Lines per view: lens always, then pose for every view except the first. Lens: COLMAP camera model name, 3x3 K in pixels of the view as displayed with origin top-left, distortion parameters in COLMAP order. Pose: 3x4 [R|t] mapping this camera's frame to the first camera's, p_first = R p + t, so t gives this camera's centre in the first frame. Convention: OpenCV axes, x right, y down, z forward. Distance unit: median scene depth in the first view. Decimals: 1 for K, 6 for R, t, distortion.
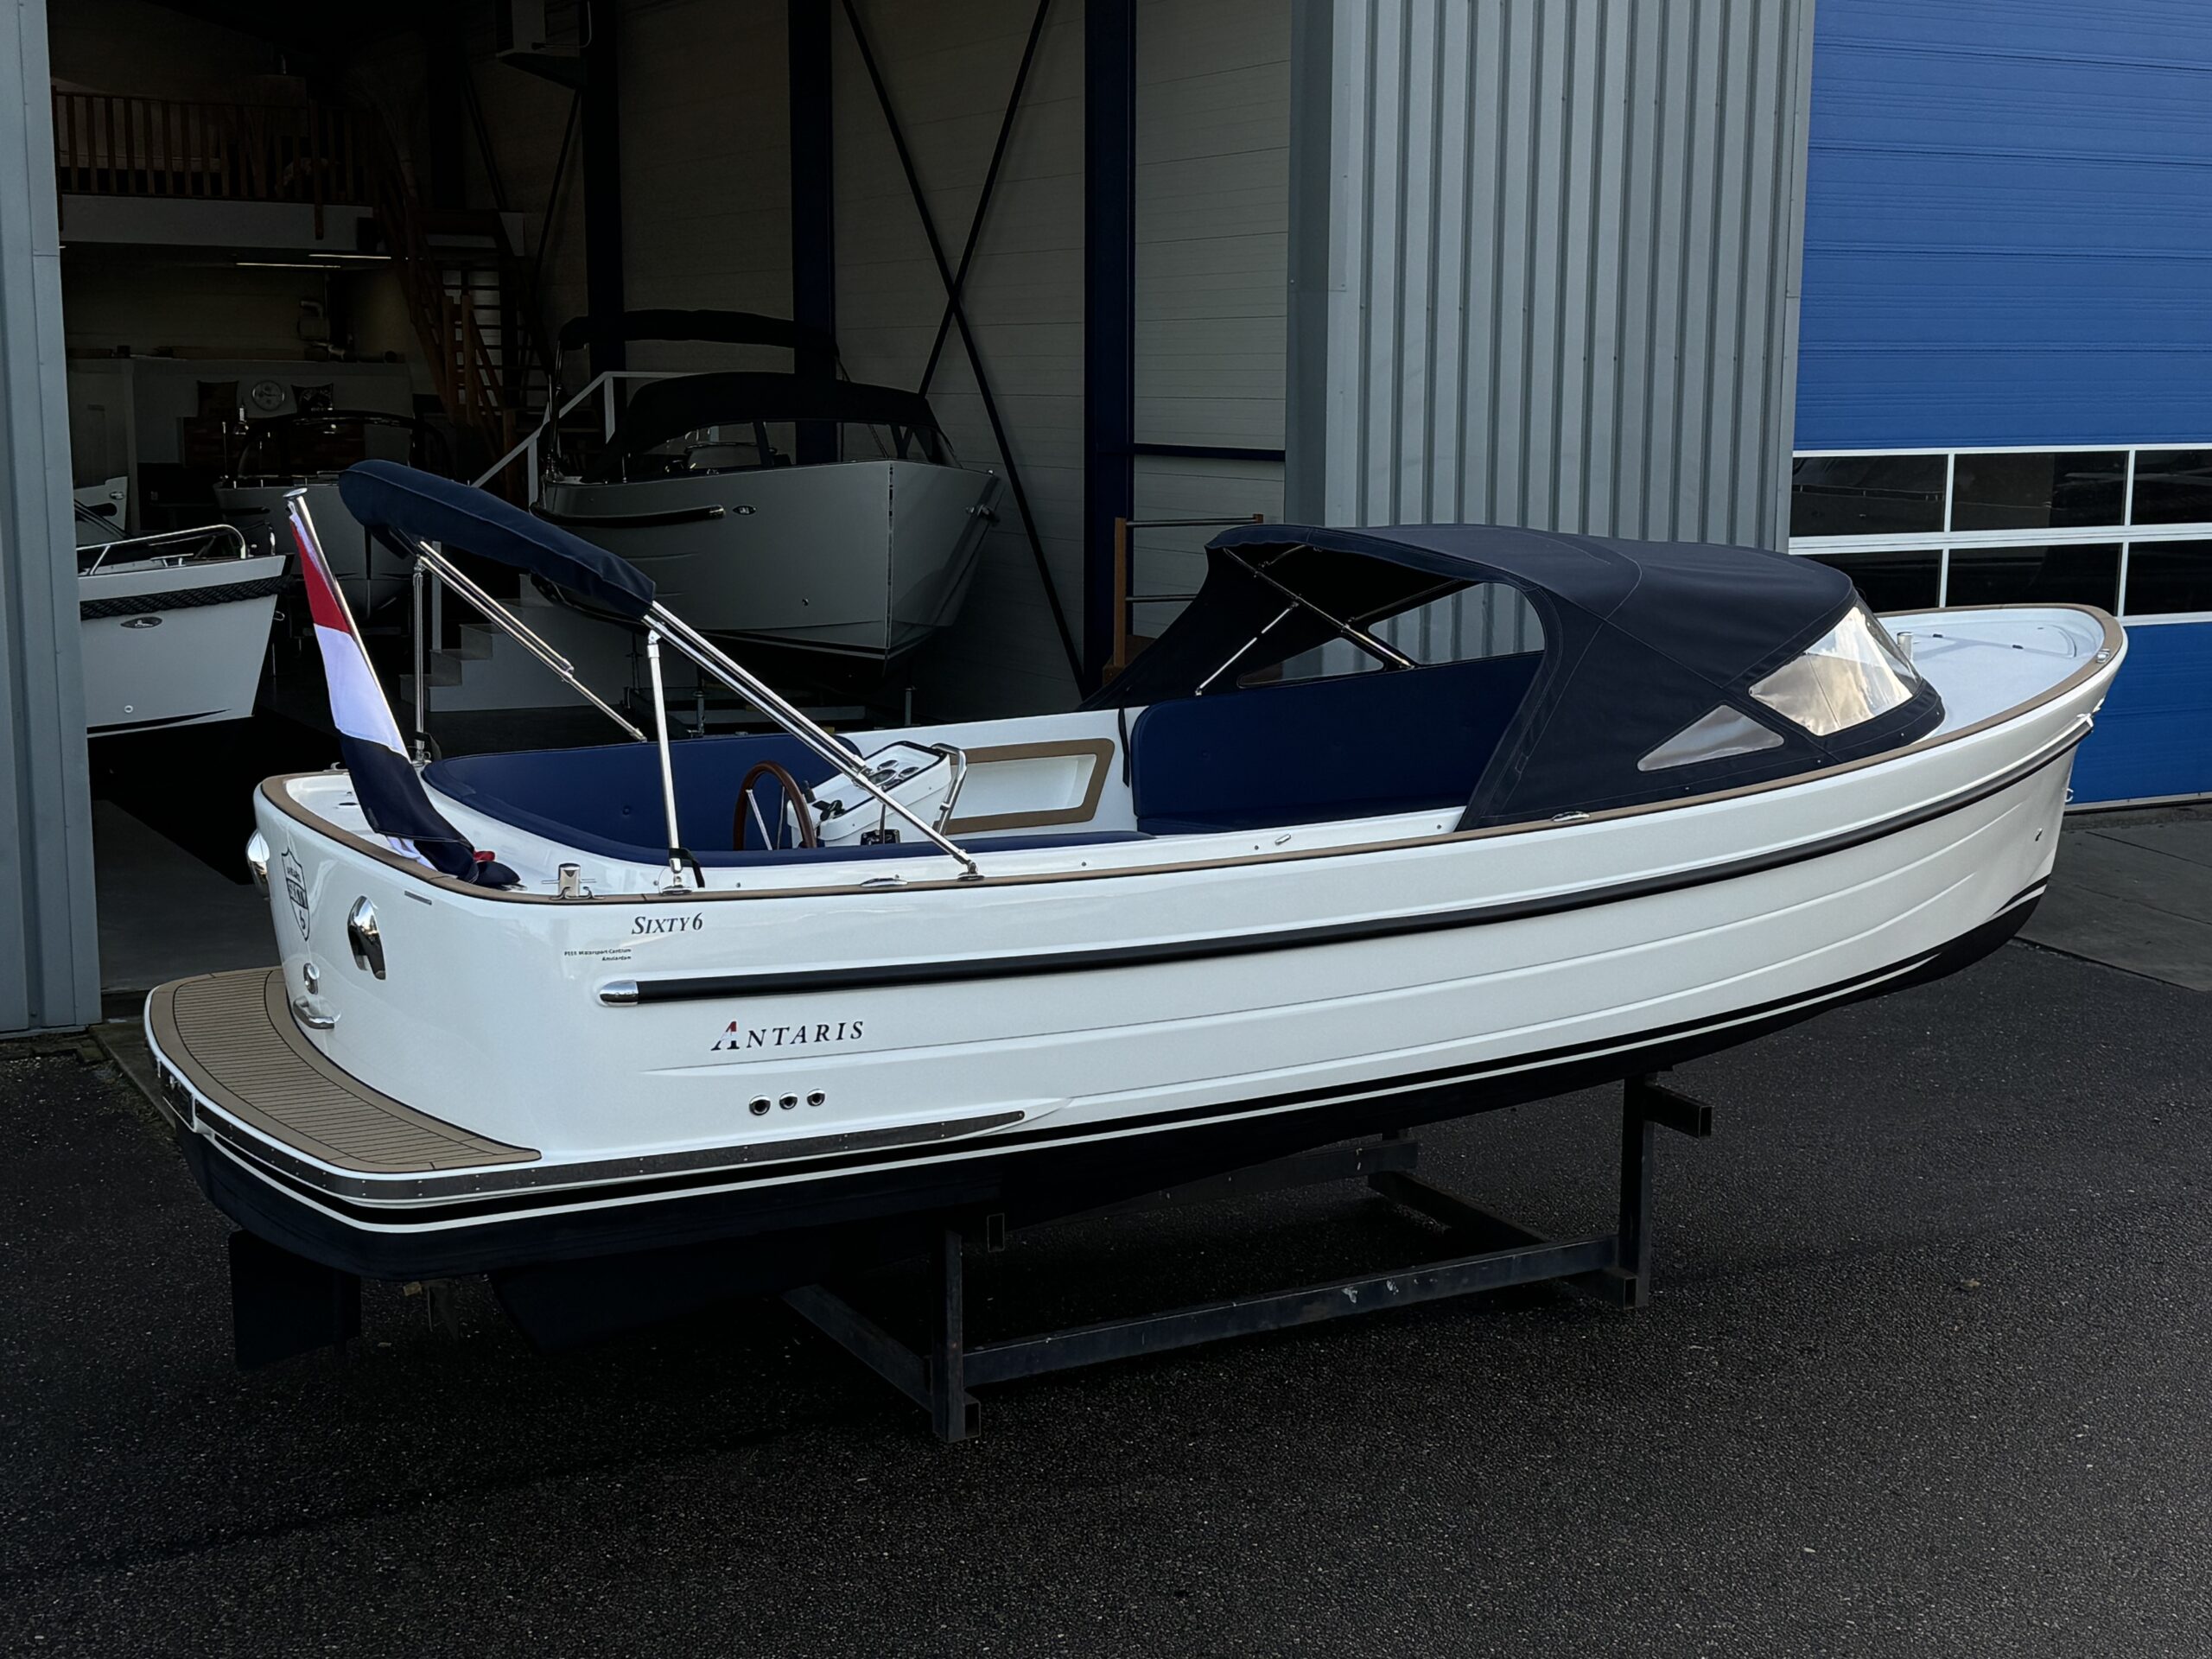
lens RADIAL K [[2938.0, 0, 1106.0], [0, 2938.0, 829.5], [0, 0, 1]] dist [0.184613, -0.329660]
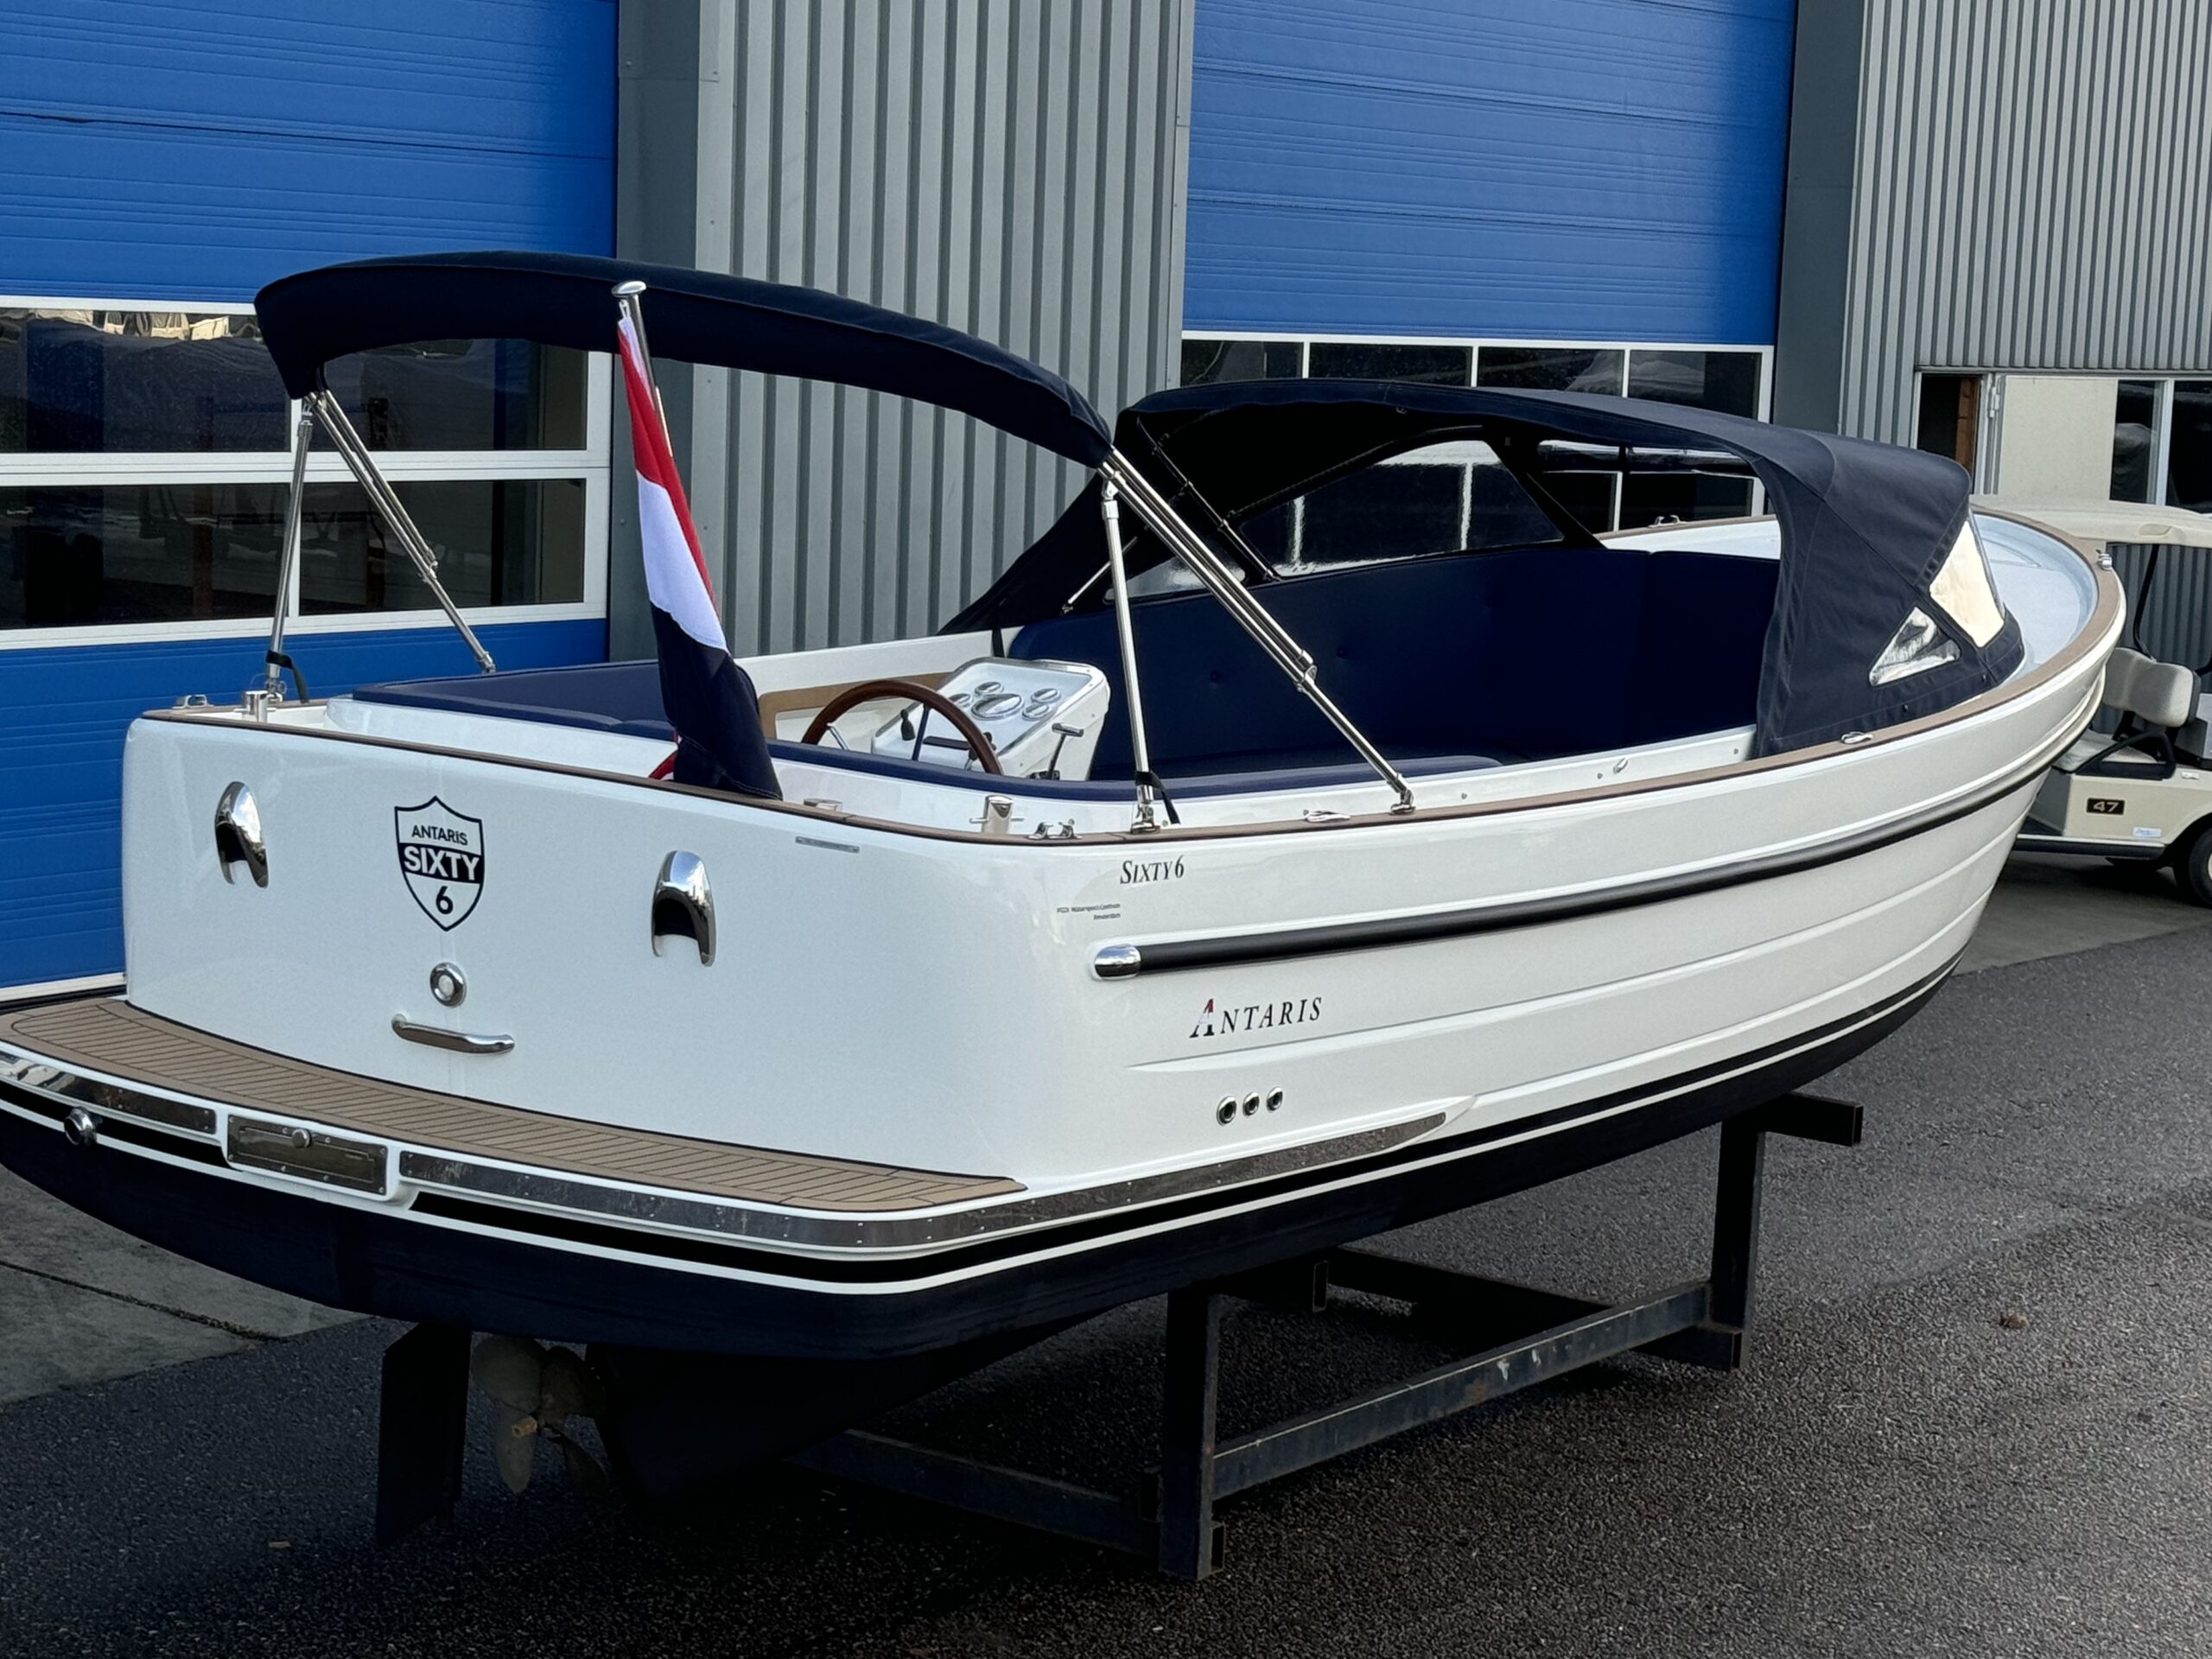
lens RADIAL K [[4443.0, 0, 1106.0], [0, 4443.0, 829.5], [0, 0, 1]] dist [0.117903, 0.373335]
pose [[0.903694, -0.021829, 0.427623, -0.524771], [0.031424, 0.999388, -0.015392, 0.031503], [-0.427025, 0.027348, 0.903826, -0.017466]]
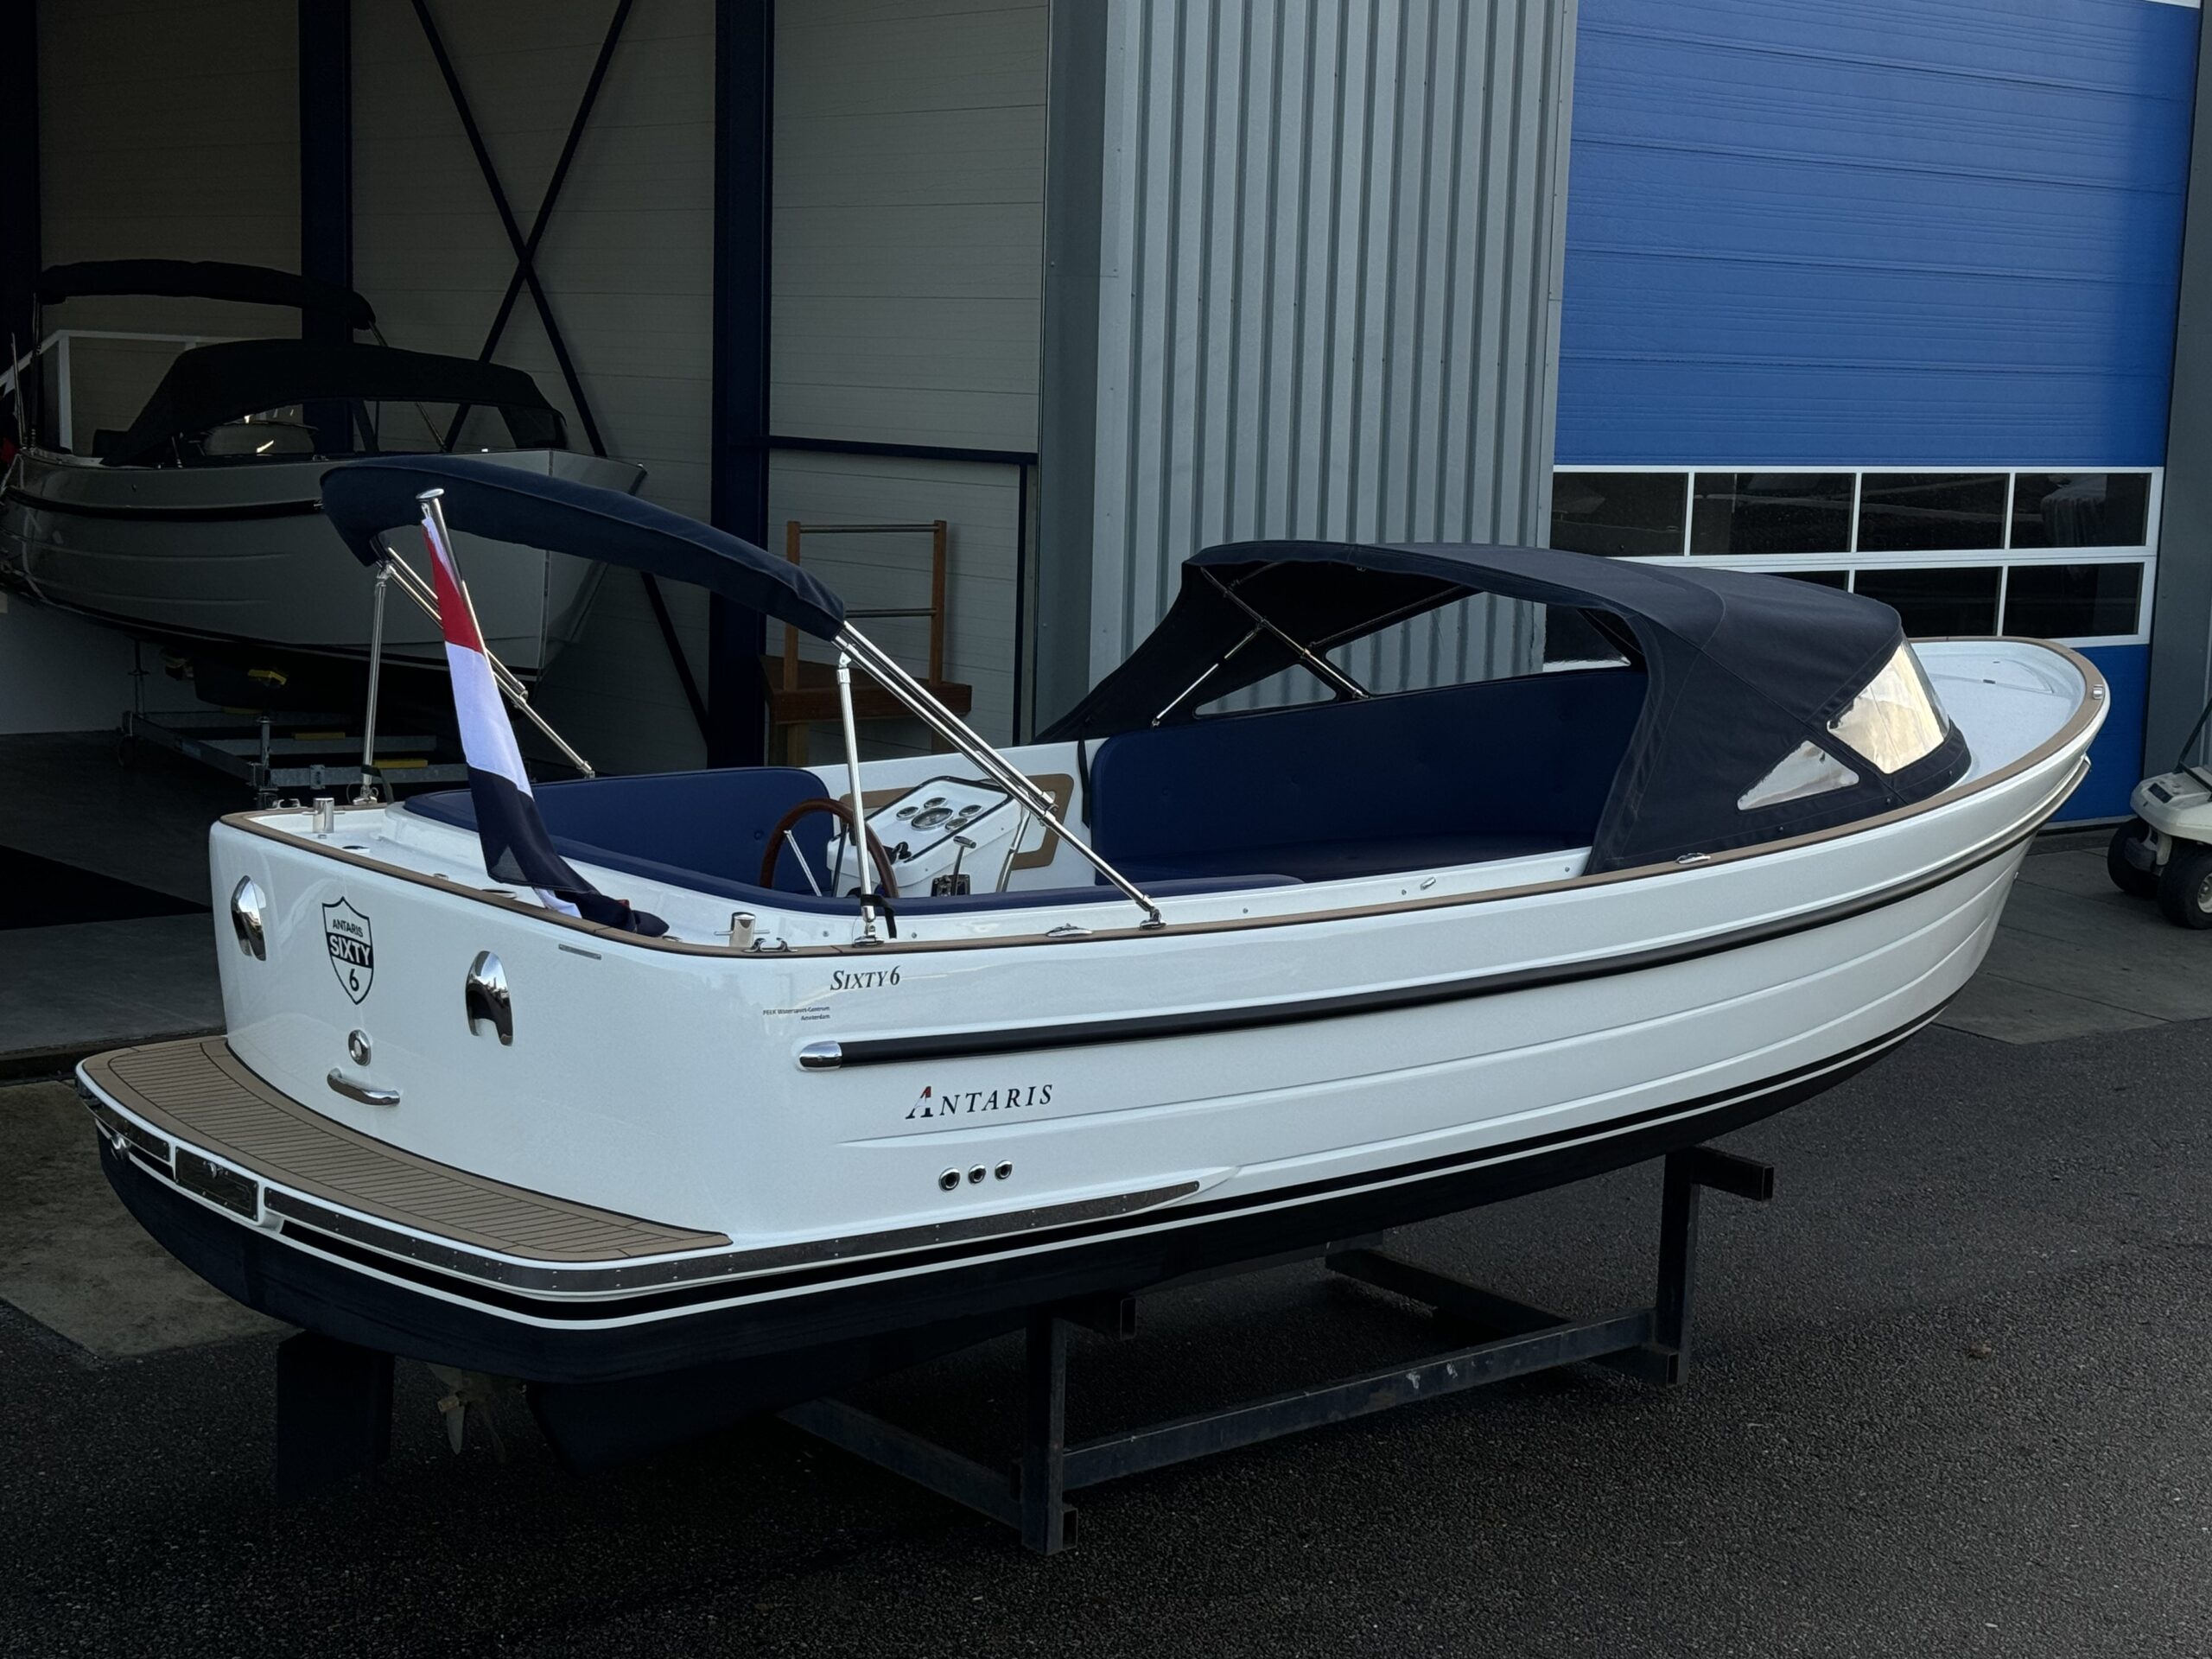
lens RADIAL K [[3437.2, 0, 1106.0], [0, 3437.2, 829.5], [0, 0, 1]] dist [0.144941, 0.036283]
pose [[0.979154, -0.000558, 0.203117, -0.236168], [0.003659, 0.999882, -0.014891, 0.001938], [-0.203085, 0.015324, 0.979041, -0.035868]]
